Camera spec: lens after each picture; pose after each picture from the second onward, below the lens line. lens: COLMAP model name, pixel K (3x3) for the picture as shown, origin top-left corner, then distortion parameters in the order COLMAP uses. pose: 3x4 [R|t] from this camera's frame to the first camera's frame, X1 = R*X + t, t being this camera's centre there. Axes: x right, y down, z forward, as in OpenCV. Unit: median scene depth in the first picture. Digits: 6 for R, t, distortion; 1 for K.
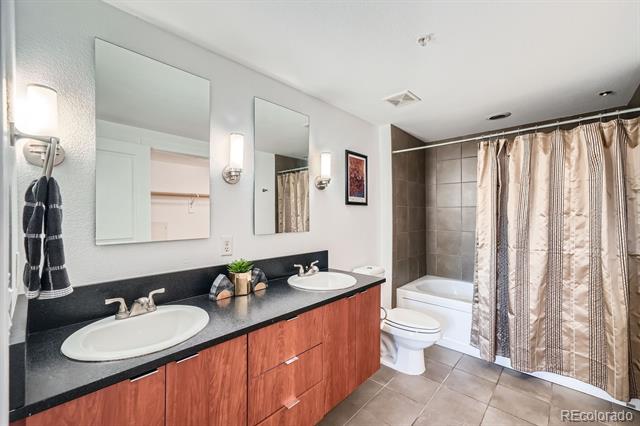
lens RADIAL K [[269.8, 0, 319.8], [0, 269.8, 209.3], [0, 0, 1]] dist [-0.002811, 0.005919]
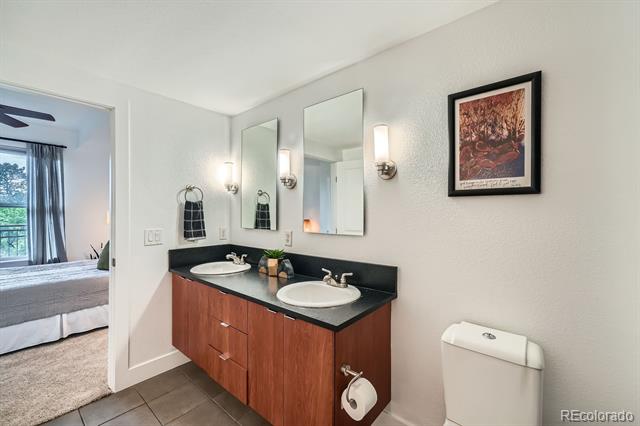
lens RADIAL K [[269.8, 0, 320.5], [0, 269.8, 213.1], [0, 0, 1]] dist [-0.002811, 0.005919]
pose [[0.051936, -0.005347, -0.998636, 0.621213], [0.008182, 0.999954, -0.004928, 0.015779], [0.998617, -0.007915, 0.051977, 0.711557]]
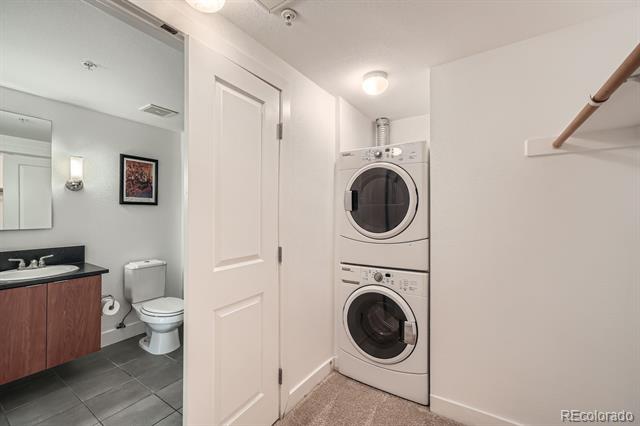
lens RADIAL K [[269.8, 0, 318.0], [0, 269.8, 210.8], [0, 0, 1]] dist [-0.002811, 0.005919]
pose [[0.988623, -0.003122, 0.150382, 0.715638], [0.003729, 0.999986, -0.003754, 0.015160], [-0.150368, 0.004272, 0.988621, -0.187027]]
